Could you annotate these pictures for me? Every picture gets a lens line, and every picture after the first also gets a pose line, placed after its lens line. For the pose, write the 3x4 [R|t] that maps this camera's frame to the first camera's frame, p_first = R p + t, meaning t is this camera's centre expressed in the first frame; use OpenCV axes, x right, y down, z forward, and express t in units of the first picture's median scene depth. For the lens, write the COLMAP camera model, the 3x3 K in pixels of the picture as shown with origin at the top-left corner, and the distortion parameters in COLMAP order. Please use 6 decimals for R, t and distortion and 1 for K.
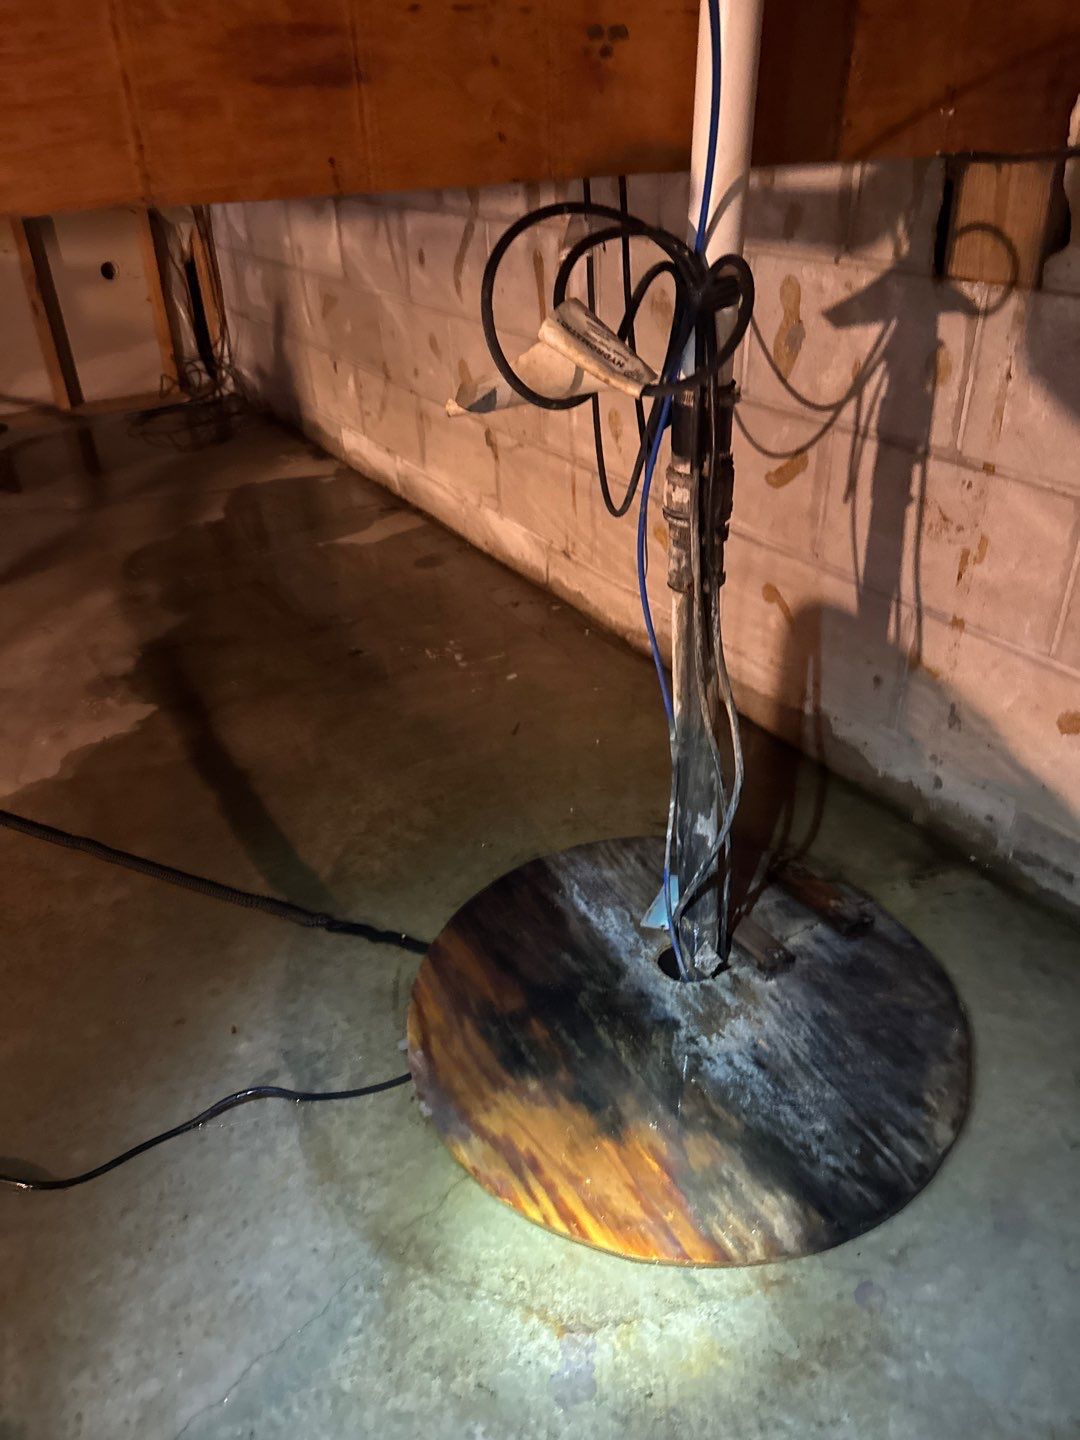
lens RADIAL K [[1025.6, 0, 566.3], [0, 1025.6, 721.3], [0, 0, 1]] dist [0.060590, -0.108884]
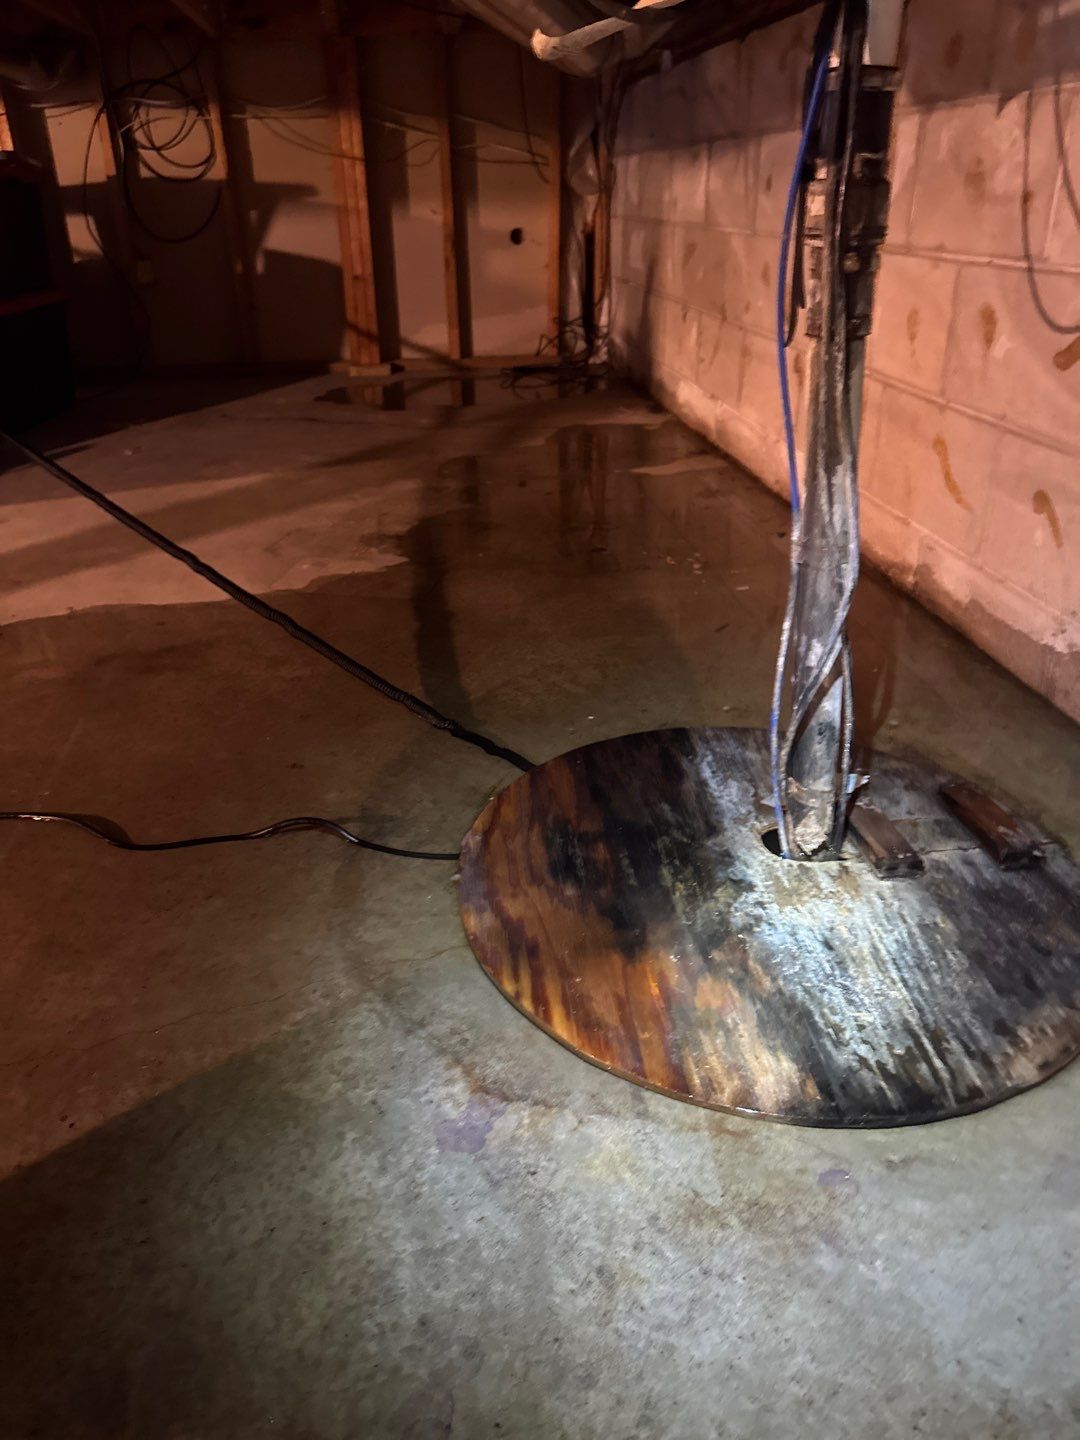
lens RADIAL K [[1035.1, 0, 540.0], [0, 1035.1, 720.0], [0, 0, 1]] dist [0.031138, -0.048865]
pose [[0.908726, 0.198839, -0.366988, 0.212842], [-0.219265, 0.975560, -0.014367, 0.185071], [0.355162, 0.093523, 0.930115, 0.093669]]
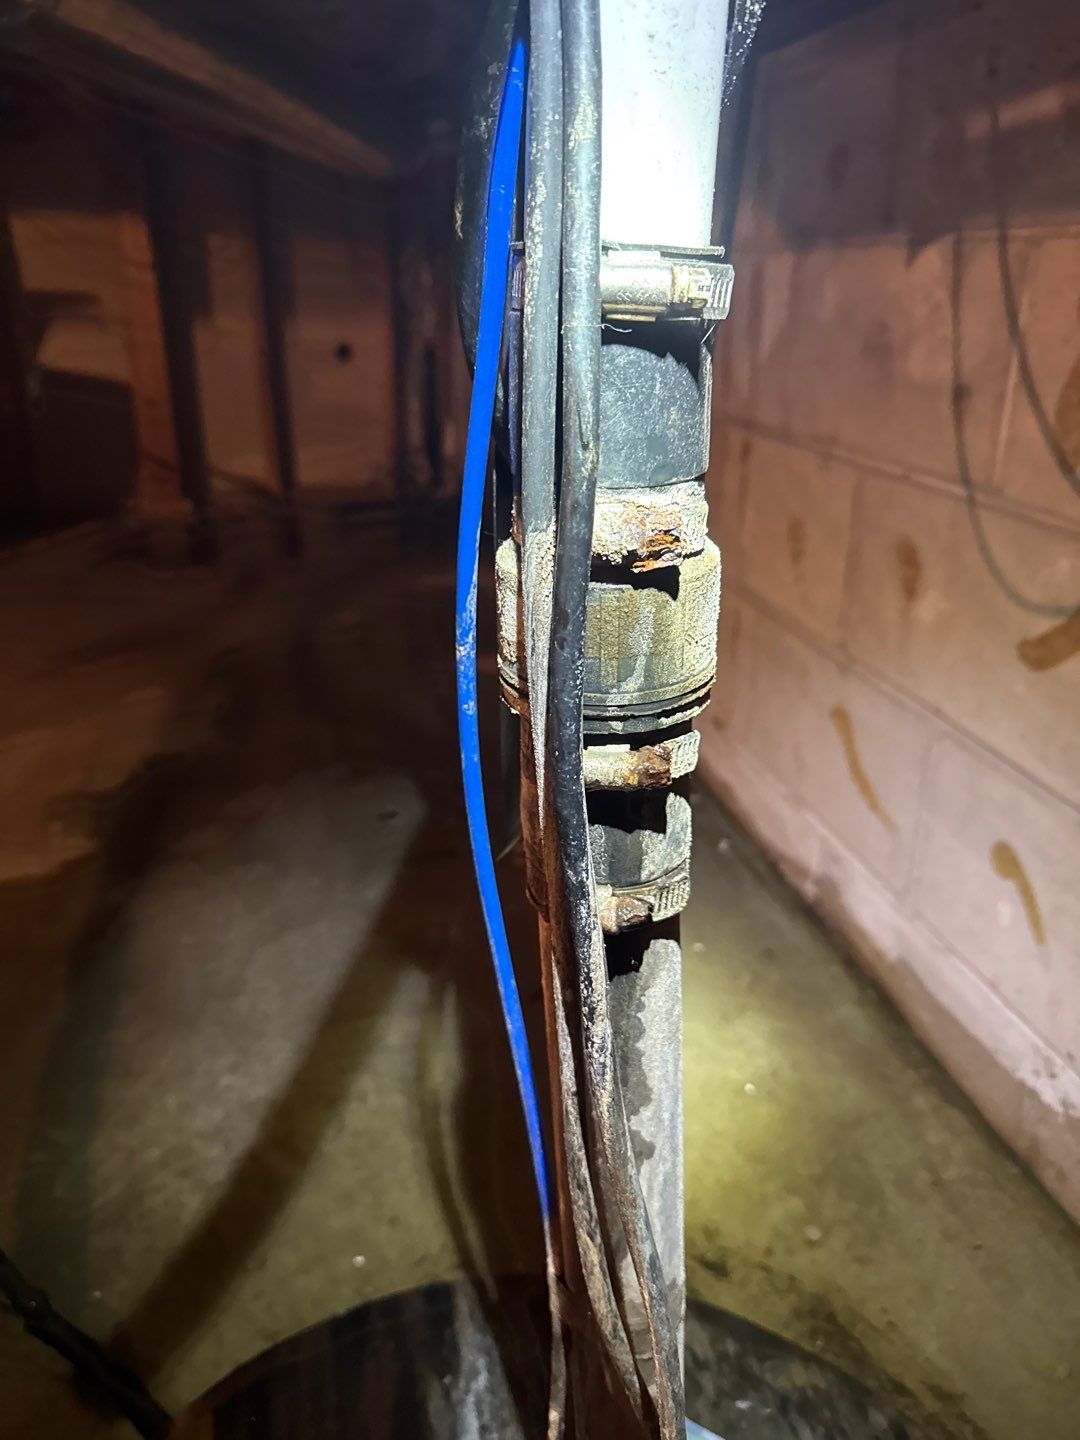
lens RADIAL K [[1045.3, 0, 544.3], [0, 1045.3, 723.8], [0, 0, 1]] dist [0.046875, -0.127189]
pose [[0.944431, 0.153769, -0.290524, 0.146711], [-0.190508, 0.976314, -0.102557, -0.113559], [0.267873, 0.152206, 0.951356, 0.495897]]
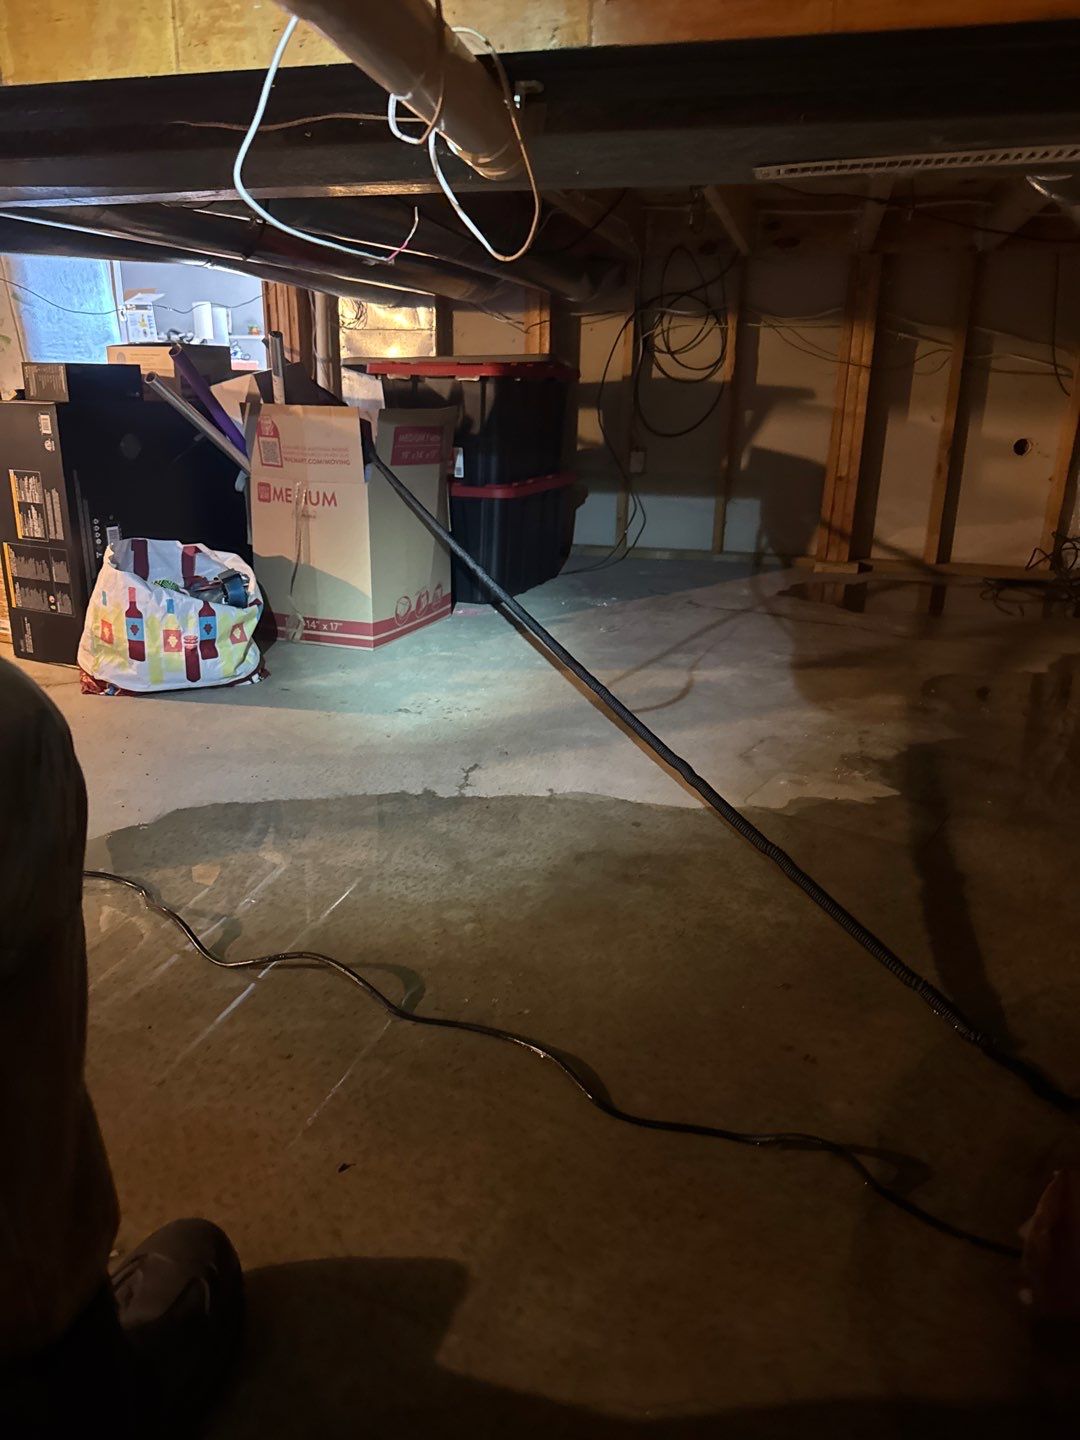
lens RADIAL K [[1035.1, 0, 540.0], [0, 1035.1, 720.0], [0, 0, 1]] dist [0.031138, -0.048865]
pose [[0.679308, 0.258333, -0.686880, 0.025572], [-0.402320, 0.913895, -0.054171, 0.151519], [0.613742, 0.313144, 0.724749, 0.118736]]
